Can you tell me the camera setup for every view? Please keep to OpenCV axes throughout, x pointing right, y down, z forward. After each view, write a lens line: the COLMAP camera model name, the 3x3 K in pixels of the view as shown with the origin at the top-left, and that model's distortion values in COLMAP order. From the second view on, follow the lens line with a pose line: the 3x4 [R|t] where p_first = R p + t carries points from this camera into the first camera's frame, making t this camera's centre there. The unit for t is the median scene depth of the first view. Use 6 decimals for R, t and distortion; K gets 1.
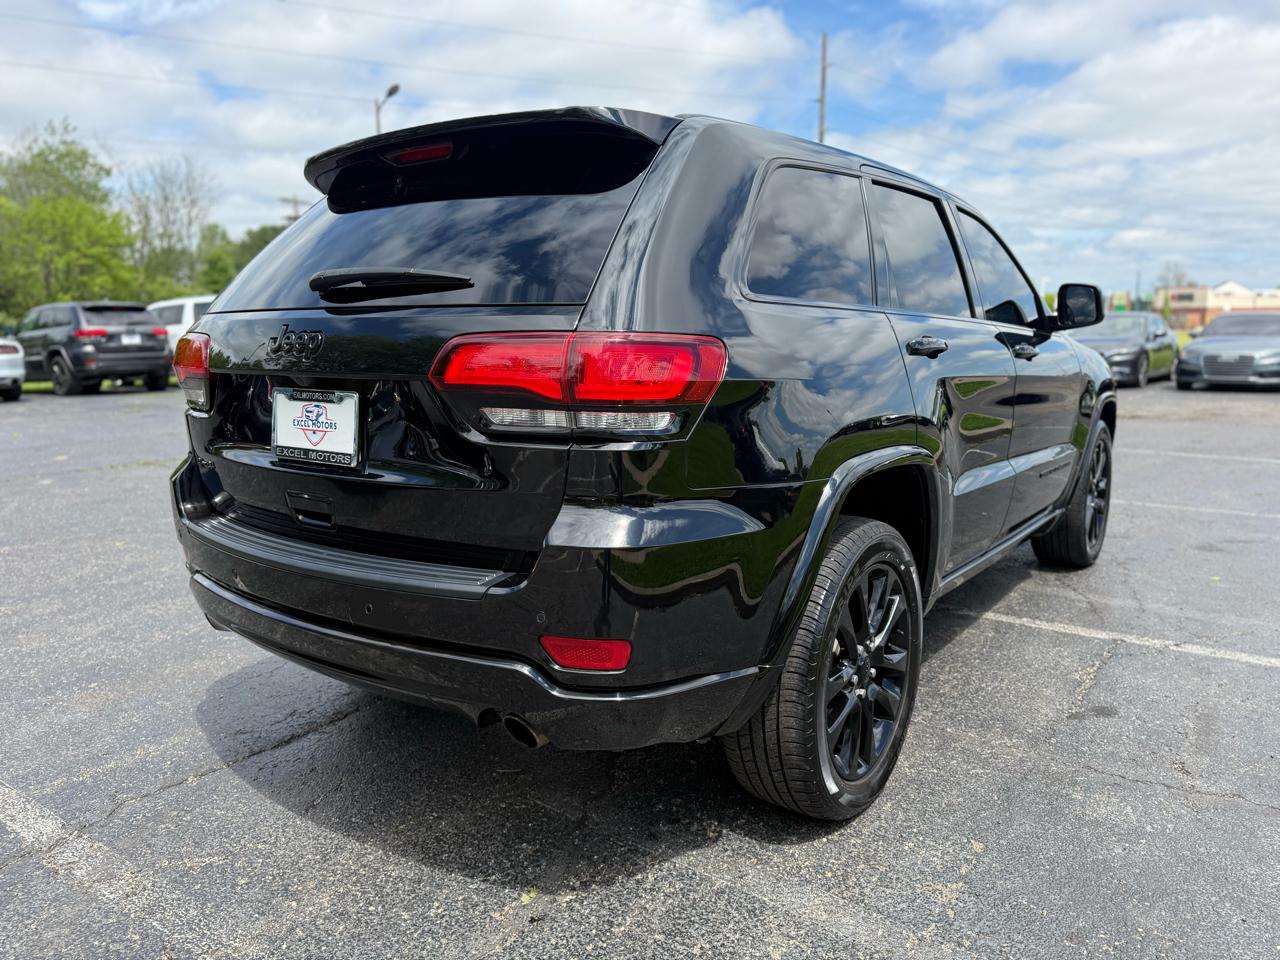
lens RADIAL K [[904.7, 0, 642.1], [0, 904.7, 473.7], [0, 0, 1]] dist [-0.000111, -0.003108]
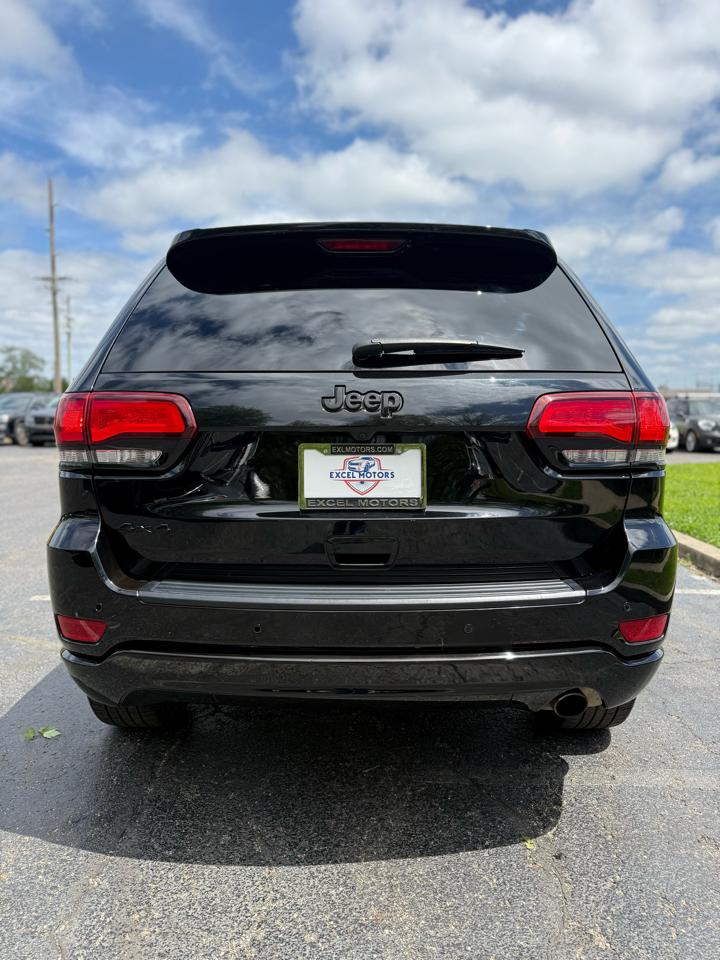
lens RADIAL K [[678.5, 0, 362.9], [0, 678.5, 475.2], [0, 0, 1]] dist [-0.000111, -0.003108]
pose [[0.816090, -0.052249, 0.575558, -0.829052], [0.089382, 0.995333, -0.036380, -0.024465], [-0.570971, 0.081134, 0.816951, 0.329373]]
